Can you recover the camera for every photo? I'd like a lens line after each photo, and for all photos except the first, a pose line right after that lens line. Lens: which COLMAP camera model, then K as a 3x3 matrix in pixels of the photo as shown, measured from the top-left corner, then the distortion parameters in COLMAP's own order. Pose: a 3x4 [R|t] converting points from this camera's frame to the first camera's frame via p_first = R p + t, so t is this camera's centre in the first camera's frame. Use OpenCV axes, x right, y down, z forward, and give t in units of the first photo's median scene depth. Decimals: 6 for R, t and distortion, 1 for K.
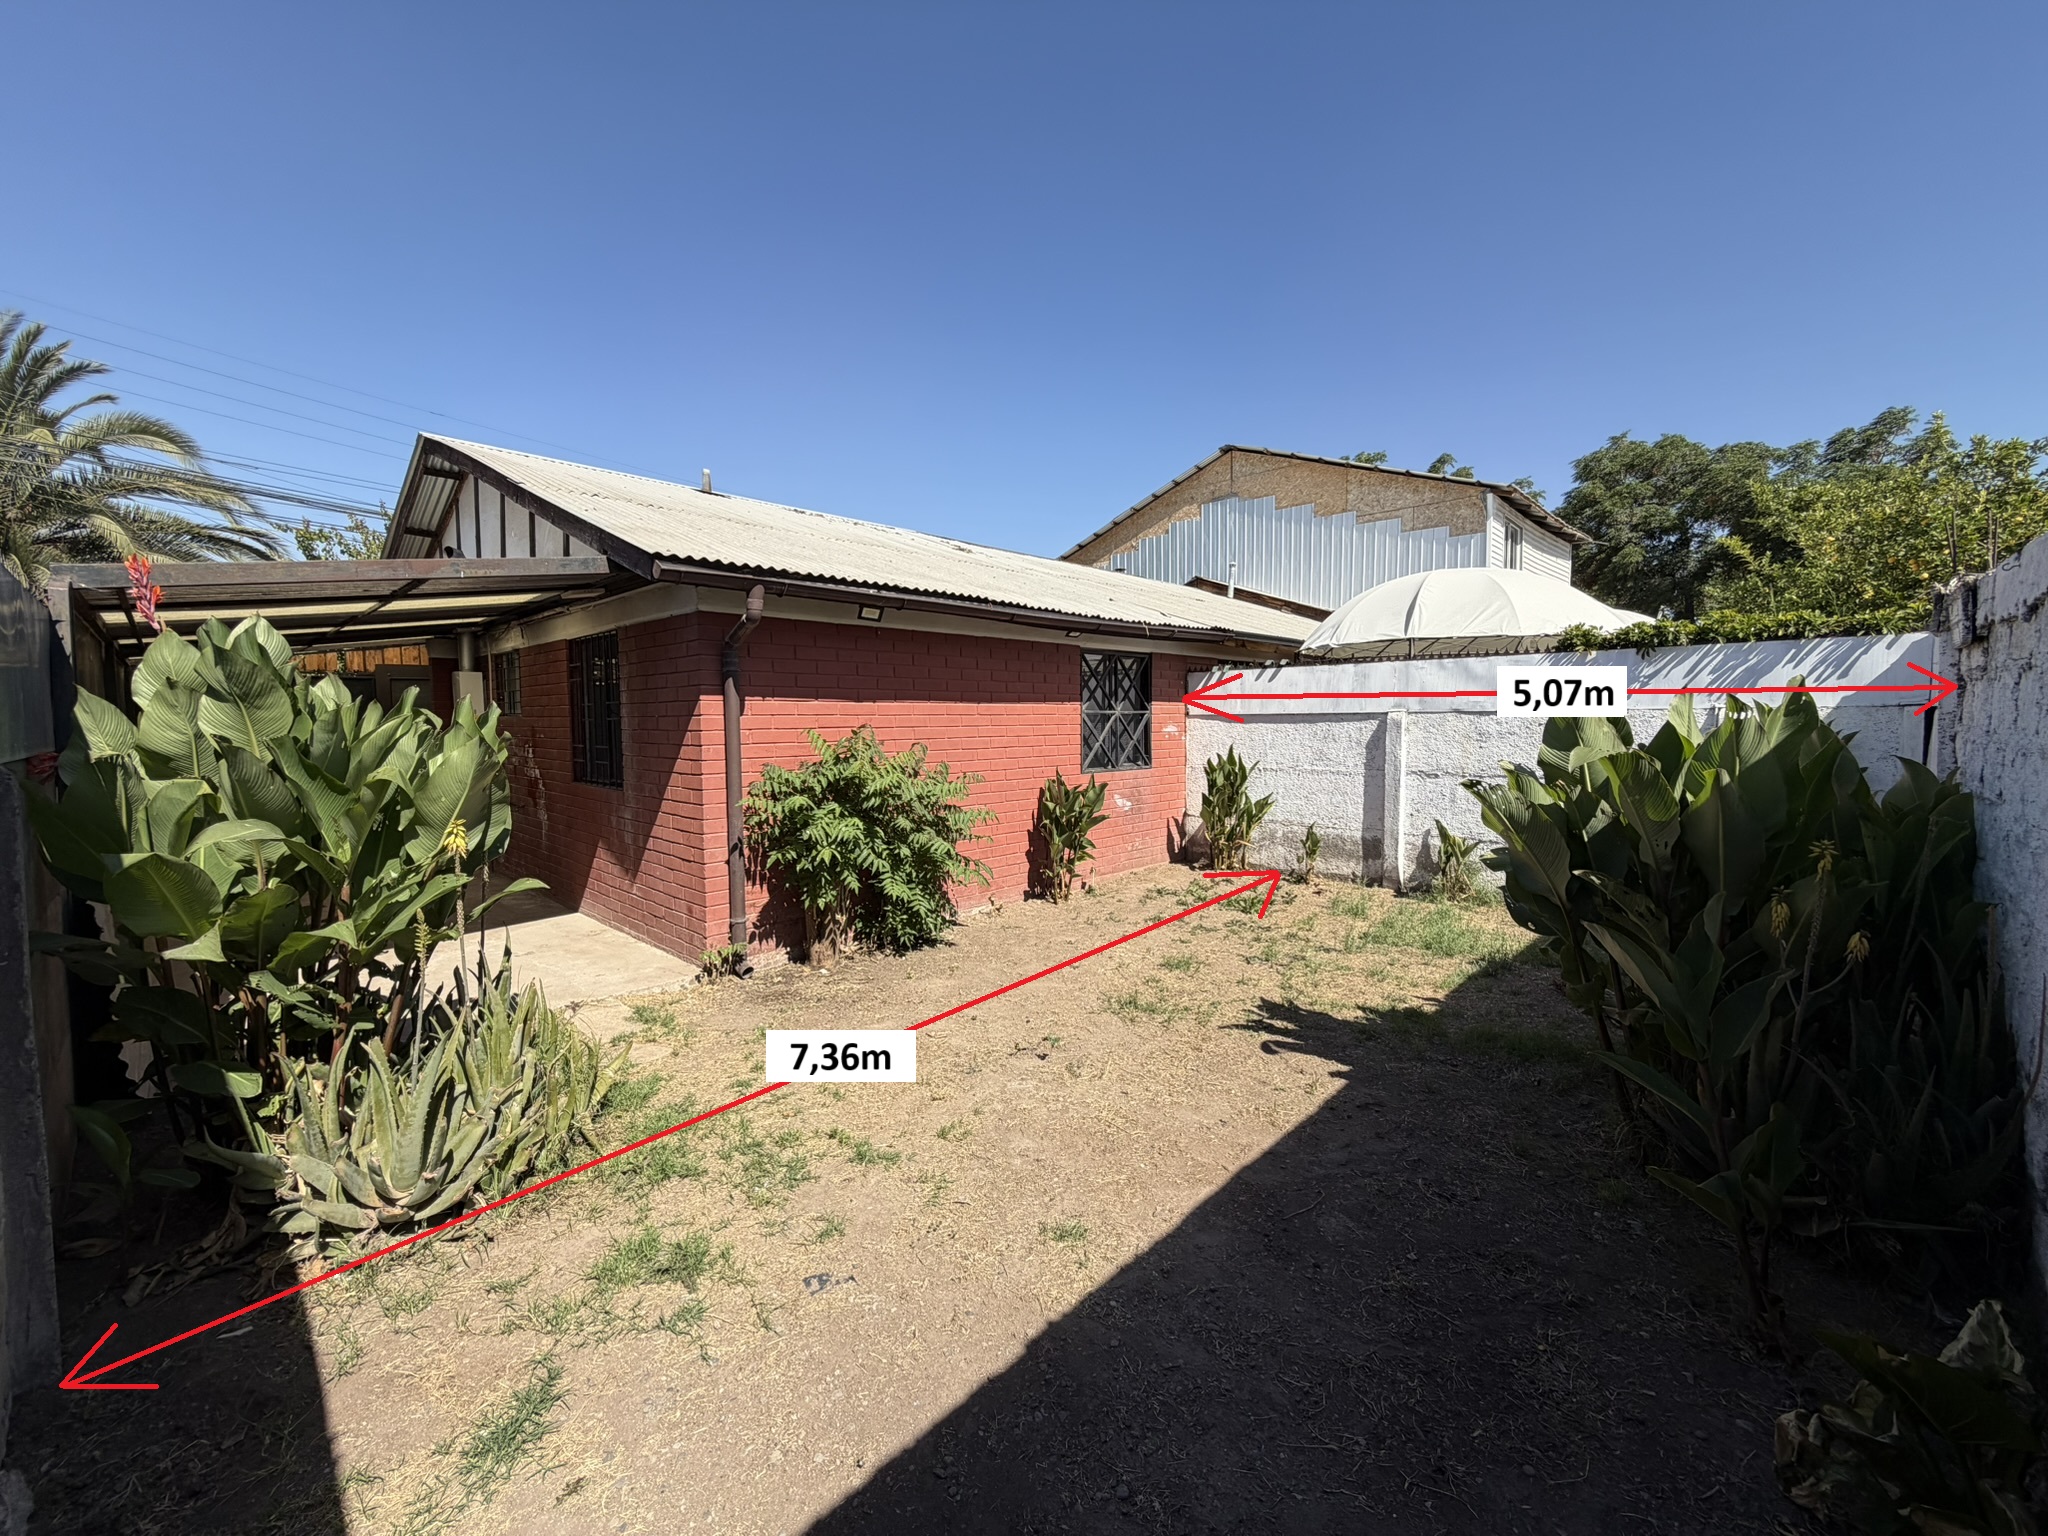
lens RADIAL K [[817.5, 0, 1015.5], [0, 817.5, 767.5], [0, 0, 1]] dist [0.000439, 0.000042]
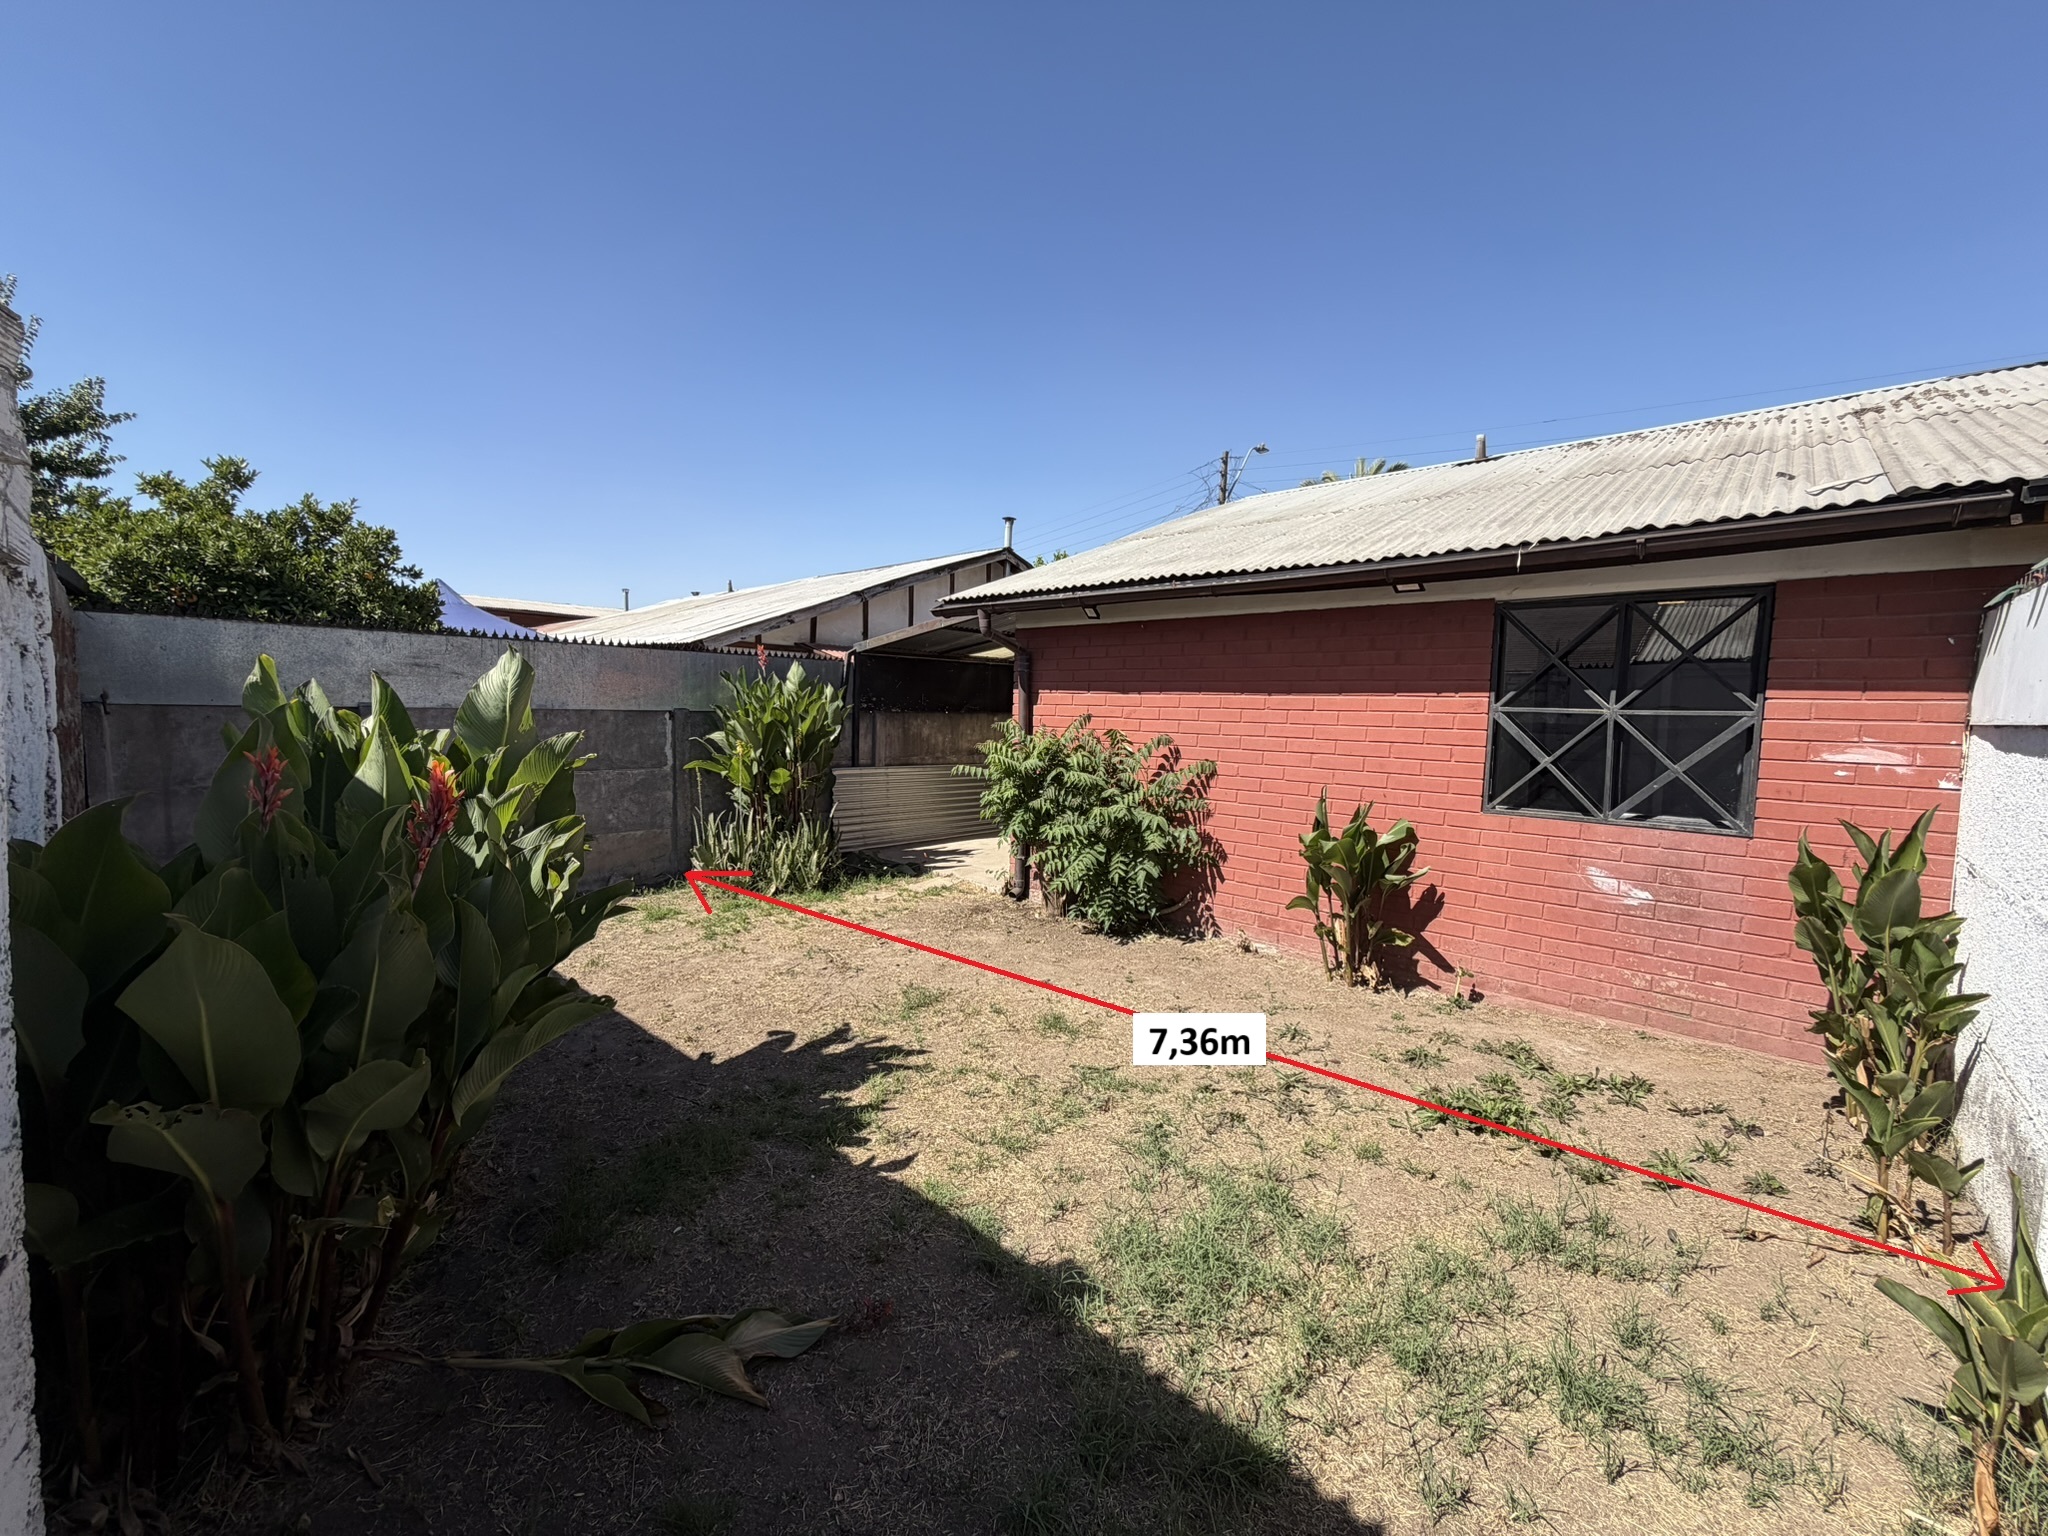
lens RADIAL K [[817.5, 0, 1015.5], [0, 817.5, 767.5], [0, 0, 1]] dist [0.000439, 0.000042]
pose [[0.023113, 0.081635, -0.996394, 0.893259], [-0.082887, 0.993386, 0.079466, -0.059165], [0.996291, 0.080752, 0.029726, 0.852181]]
